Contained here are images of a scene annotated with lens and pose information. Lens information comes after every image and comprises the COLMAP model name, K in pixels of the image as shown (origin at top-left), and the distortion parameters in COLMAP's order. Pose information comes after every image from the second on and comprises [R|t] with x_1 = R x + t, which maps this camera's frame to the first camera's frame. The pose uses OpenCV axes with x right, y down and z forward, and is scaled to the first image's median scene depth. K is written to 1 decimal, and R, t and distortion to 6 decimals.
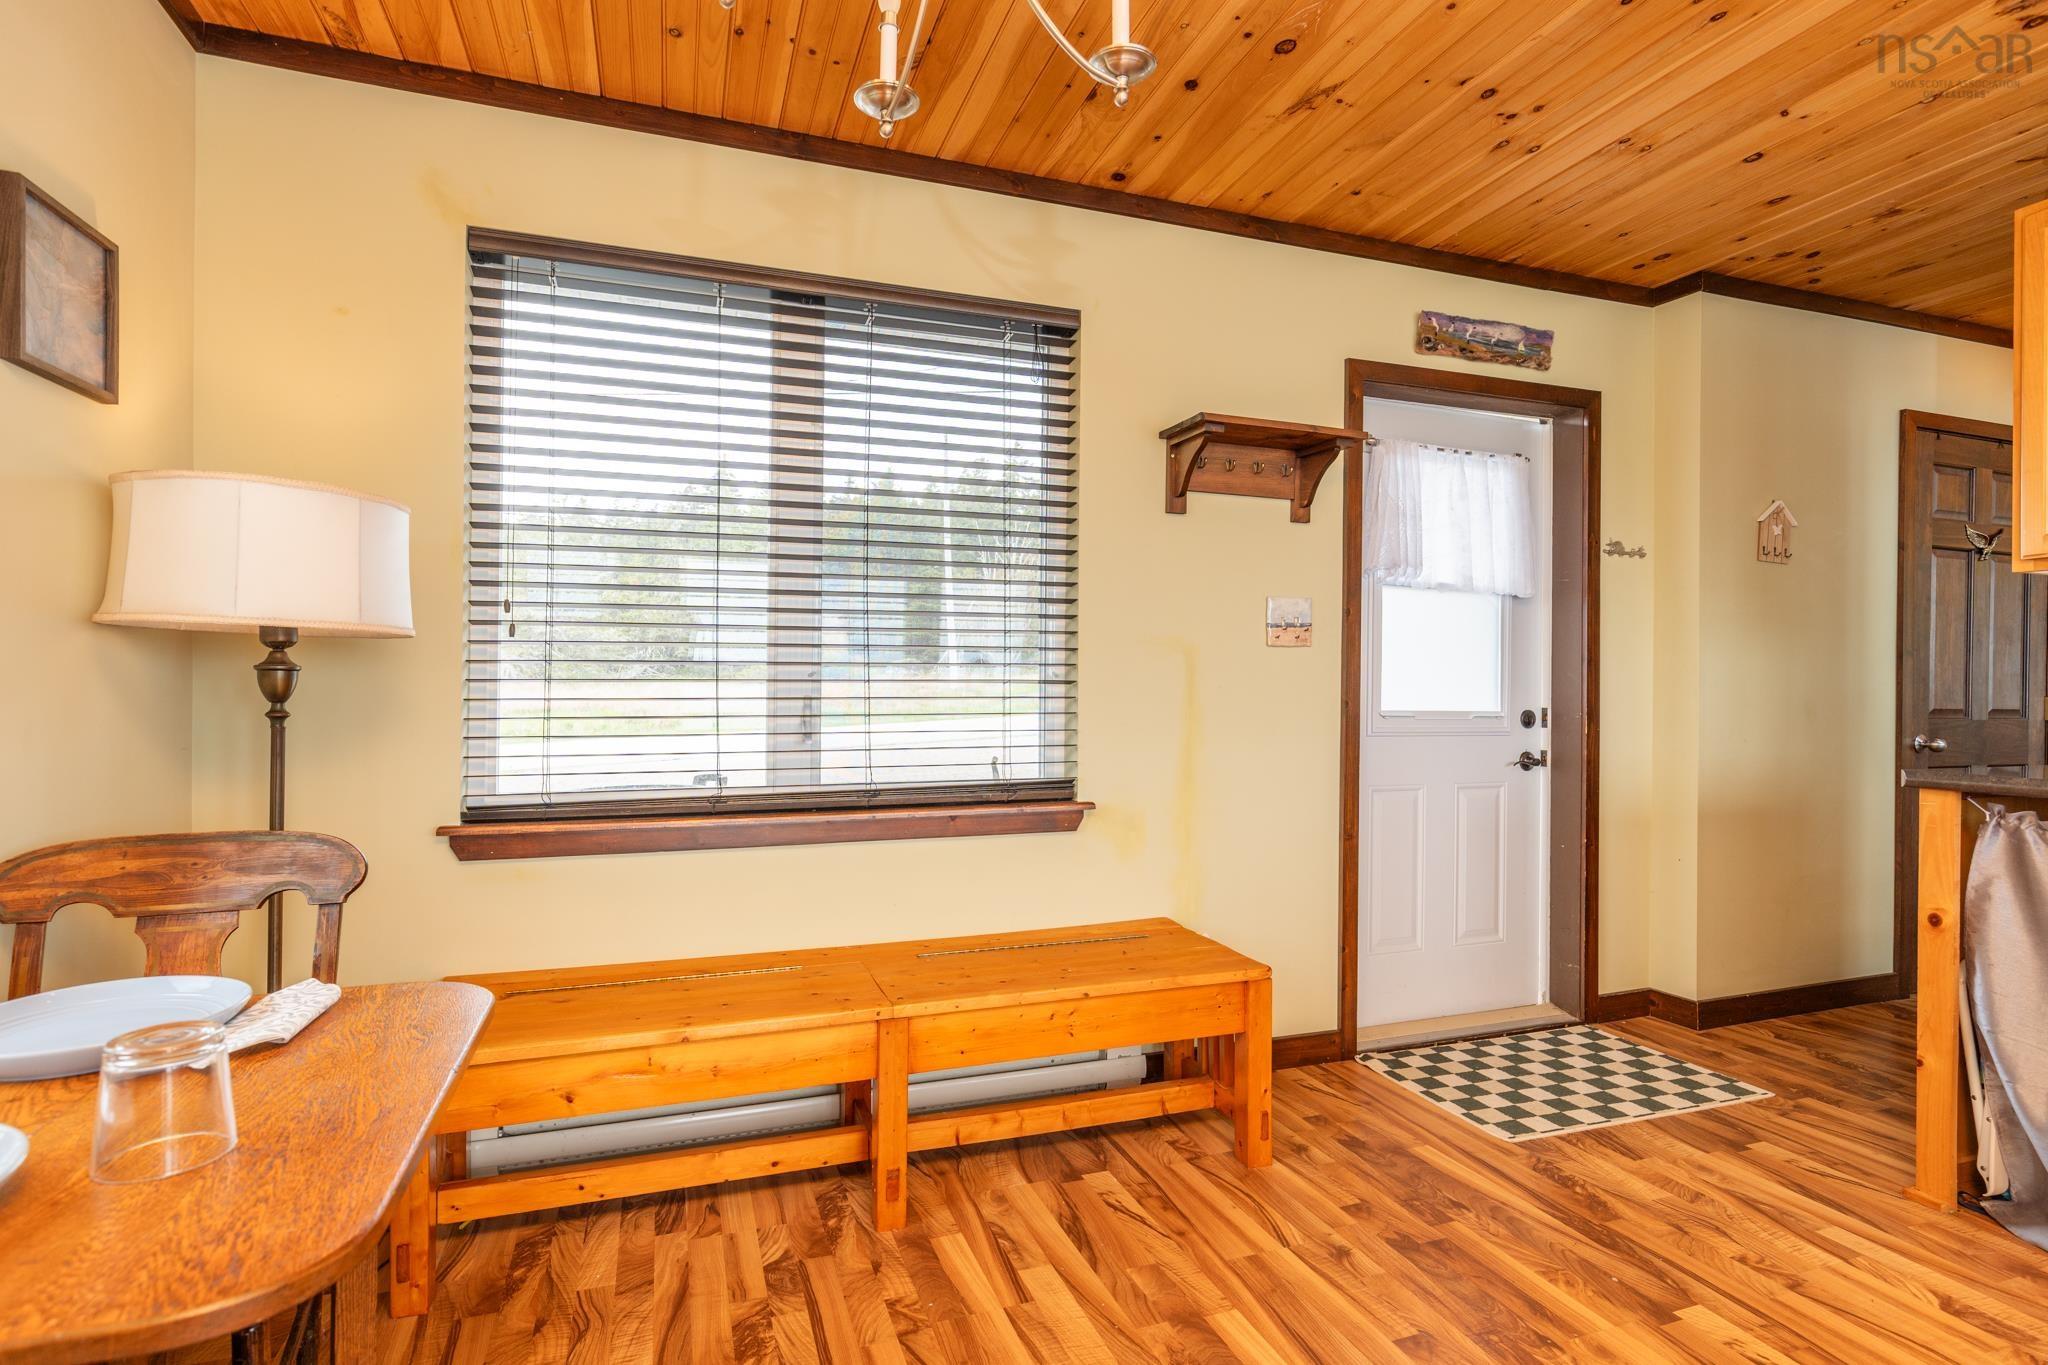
lens RADIAL K [[998.7, 0, 1019.5], [0, 998.7, 687.4], [0, 0, 1]] dist [-0.002969, 0.000245]
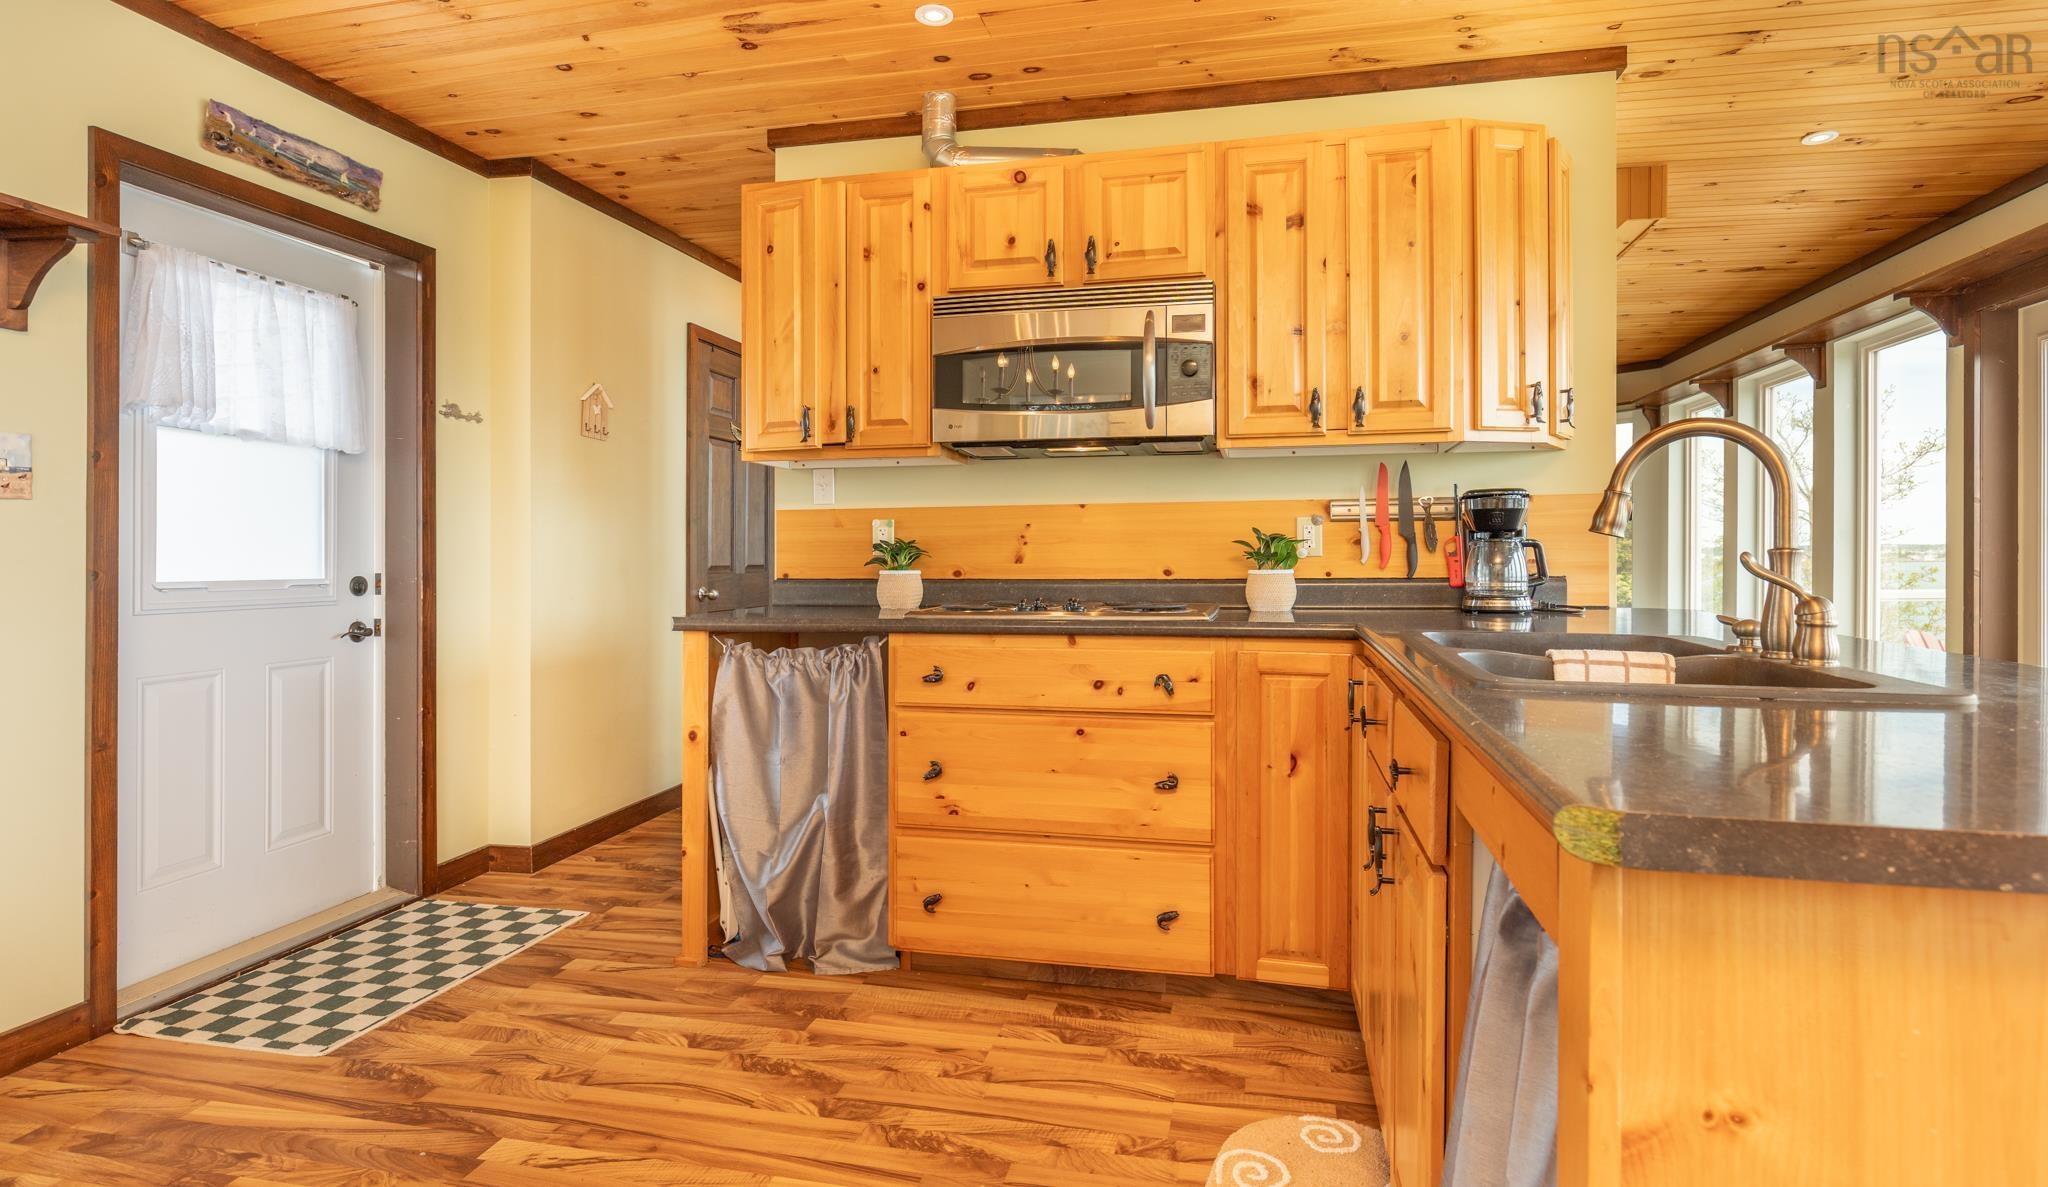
lens RADIAL K [[1028.7, 0, 1013.5], [0, 1028.7, 555.7], [0, 0, 1]] dist [-0.003769, 0.000066]
pose [[0.533390, -0.012231, 0.845781, 0.034995], [0.007823, 0.999924, 0.009527, -0.000666], [-0.845833, 0.001536, 0.533446, -0.020022]]
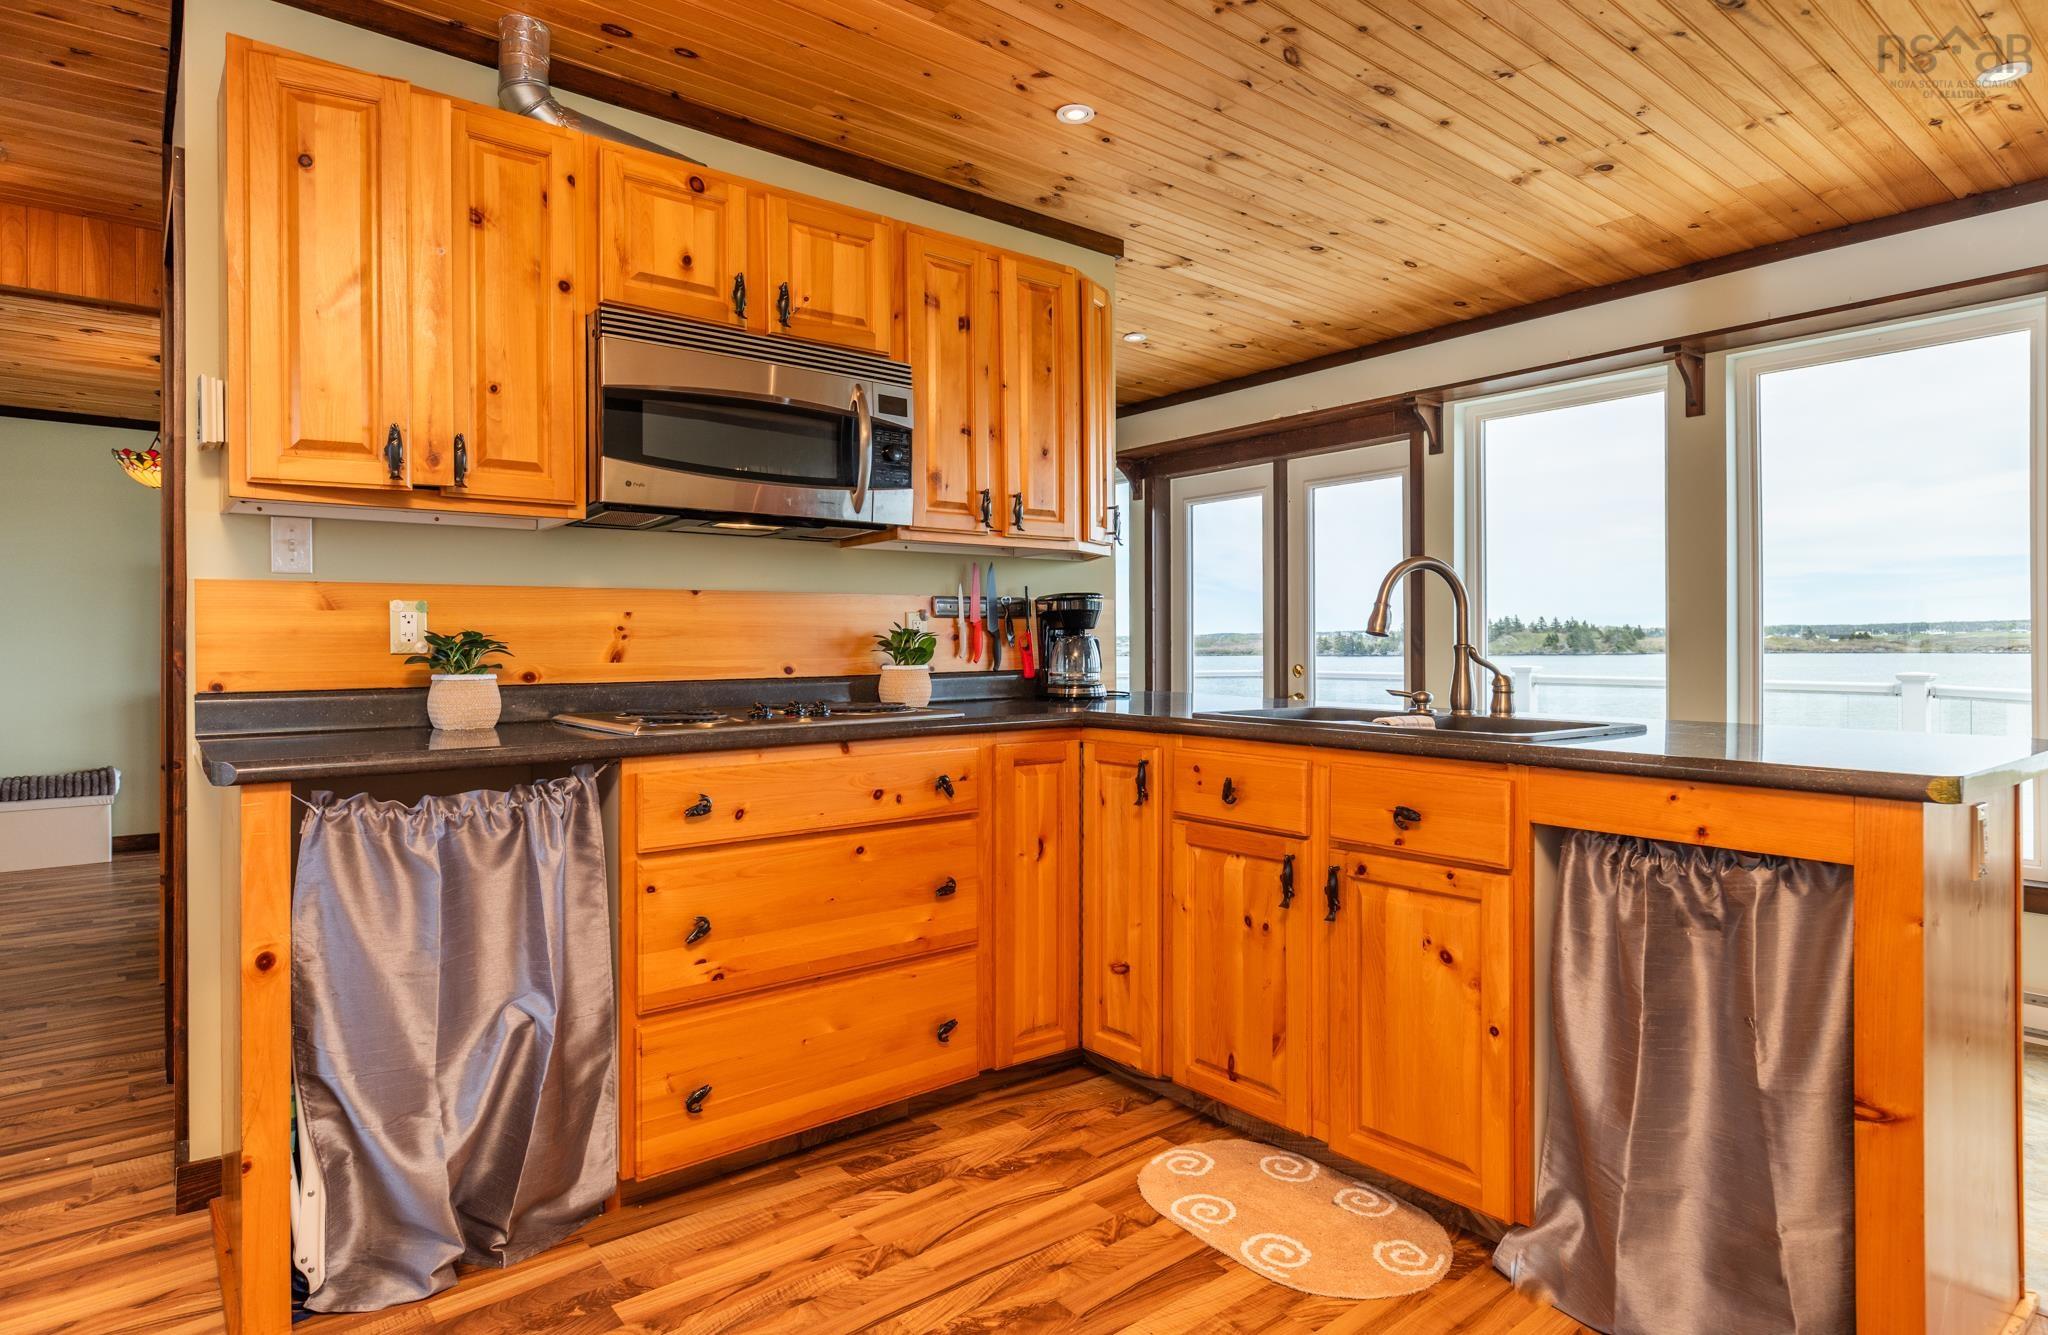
lens RADIAL K [[1116.8, 0, 1015.1], [0, 1116.8, 651.4], [0, 0, 1]] dist [-0.005648, -0.001794]
pose [[-0.341372, -0.014241, 0.939820, -0.072551], [0.000295, 0.999884, 0.015259, -0.008352], [-0.939928, 0.005487, -0.341328, 1.002706]]
